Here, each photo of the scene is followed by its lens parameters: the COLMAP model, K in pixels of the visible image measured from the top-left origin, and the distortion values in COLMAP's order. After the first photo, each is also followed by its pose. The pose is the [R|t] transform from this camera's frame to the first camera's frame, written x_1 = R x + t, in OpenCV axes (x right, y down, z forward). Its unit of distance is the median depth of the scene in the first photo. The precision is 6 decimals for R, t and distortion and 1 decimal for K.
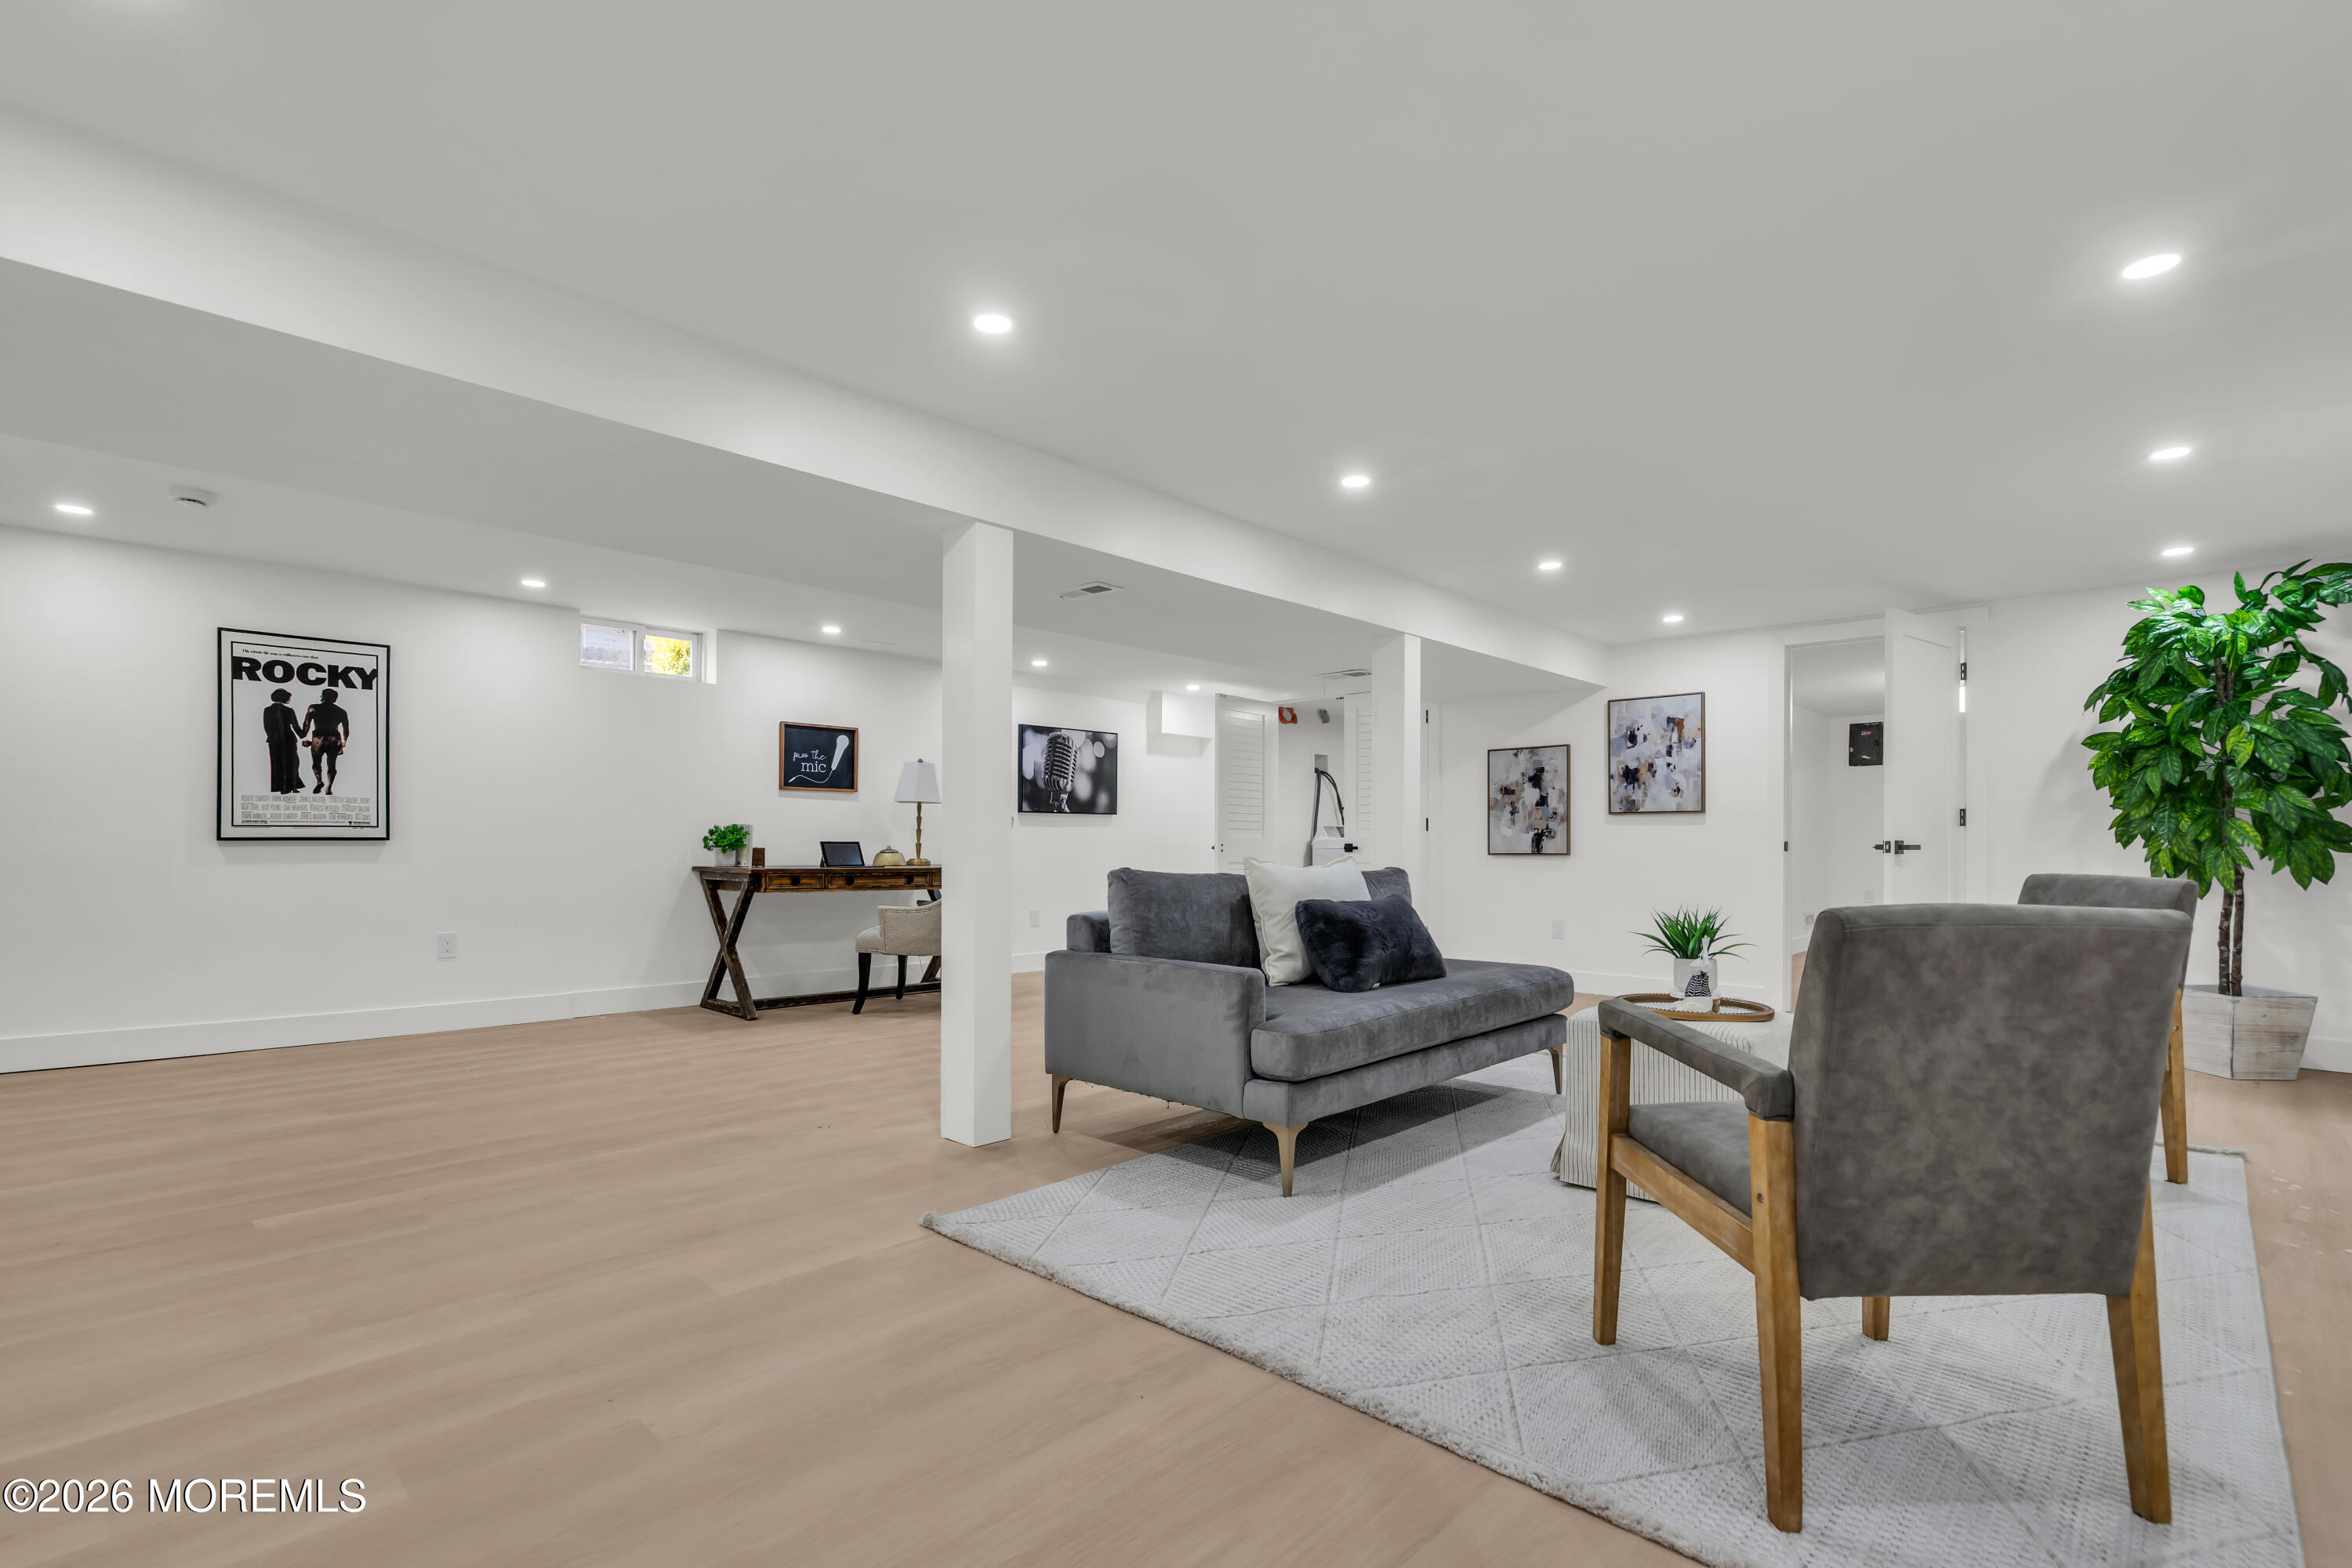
lens RADIAL K [[1087.7, 0, 1175.9], [0, 1087.7, 842.4], [0, 0, 1]] dist [0.000849, 0.000139]
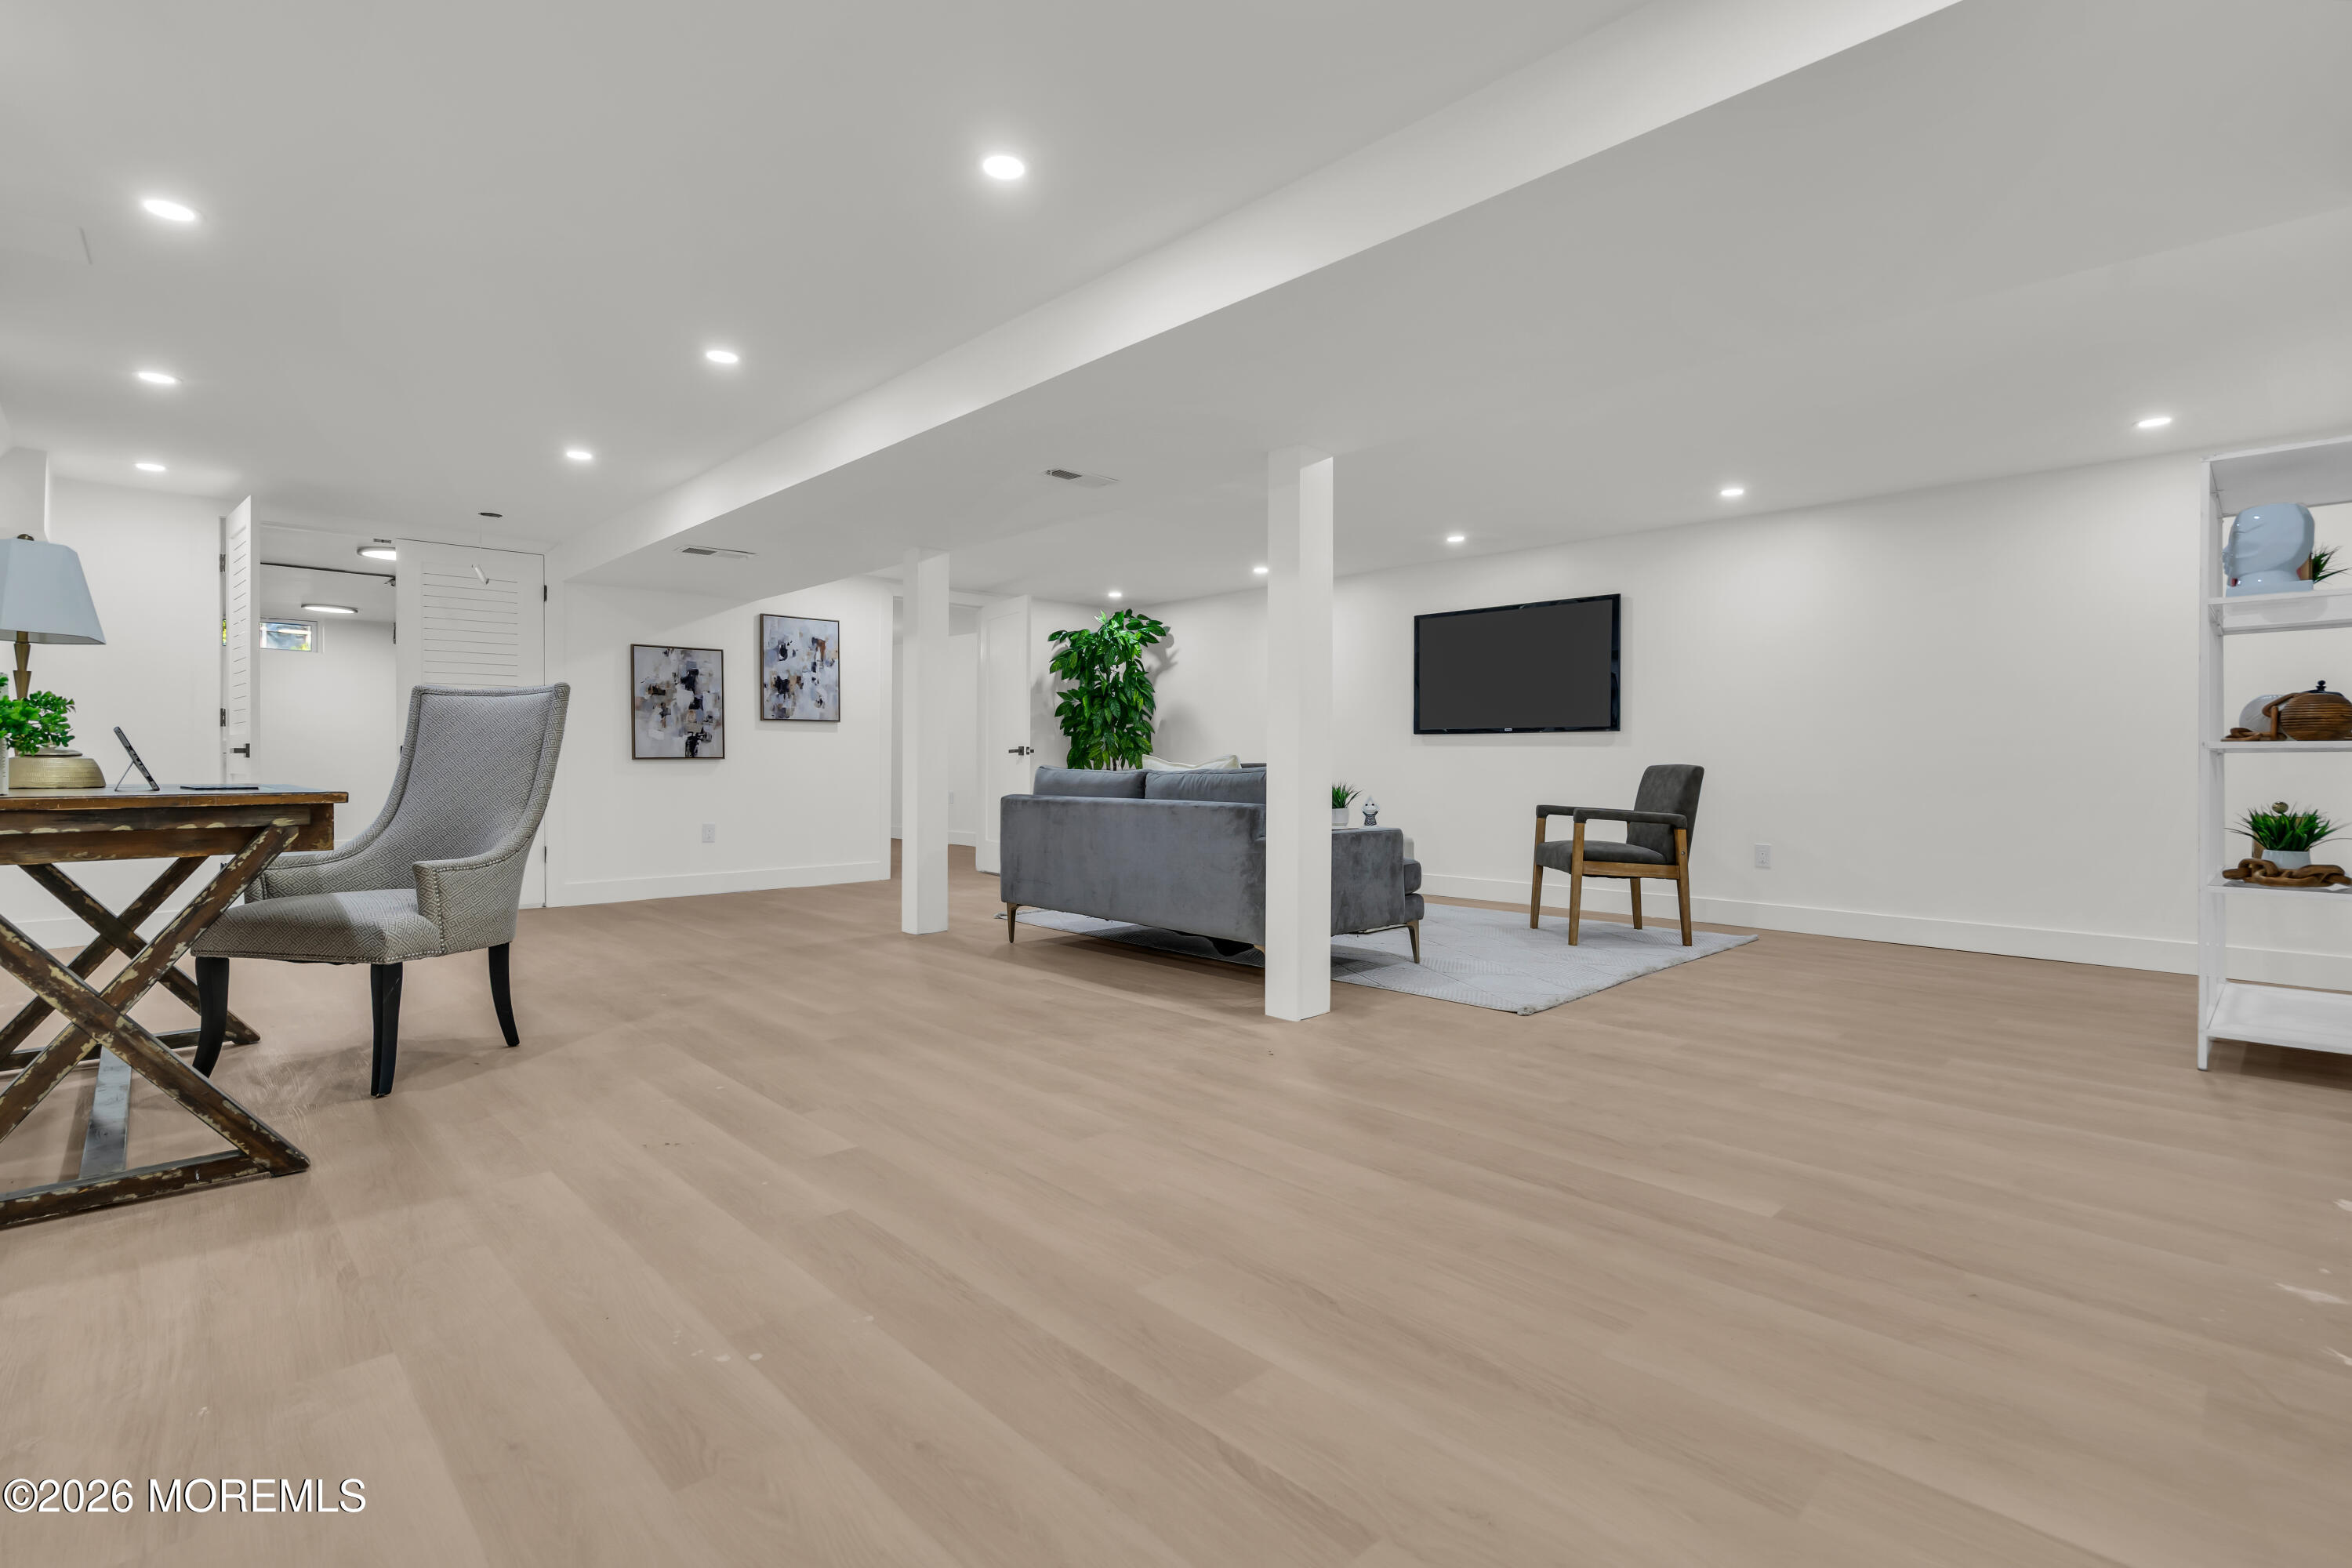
lens RADIAL K [[1071.5, 0, 1176.0], [0, 1071.5, 784.0], [0, 0, 1]] dist [0.000333, 0.000030]
pose [[0.043305, -0.027998, 0.998669, -0.642012], [-0.001920, 0.999603, 0.028108, 0.006483], [-0.999060, -0.003134, 0.043234, 0.550506]]
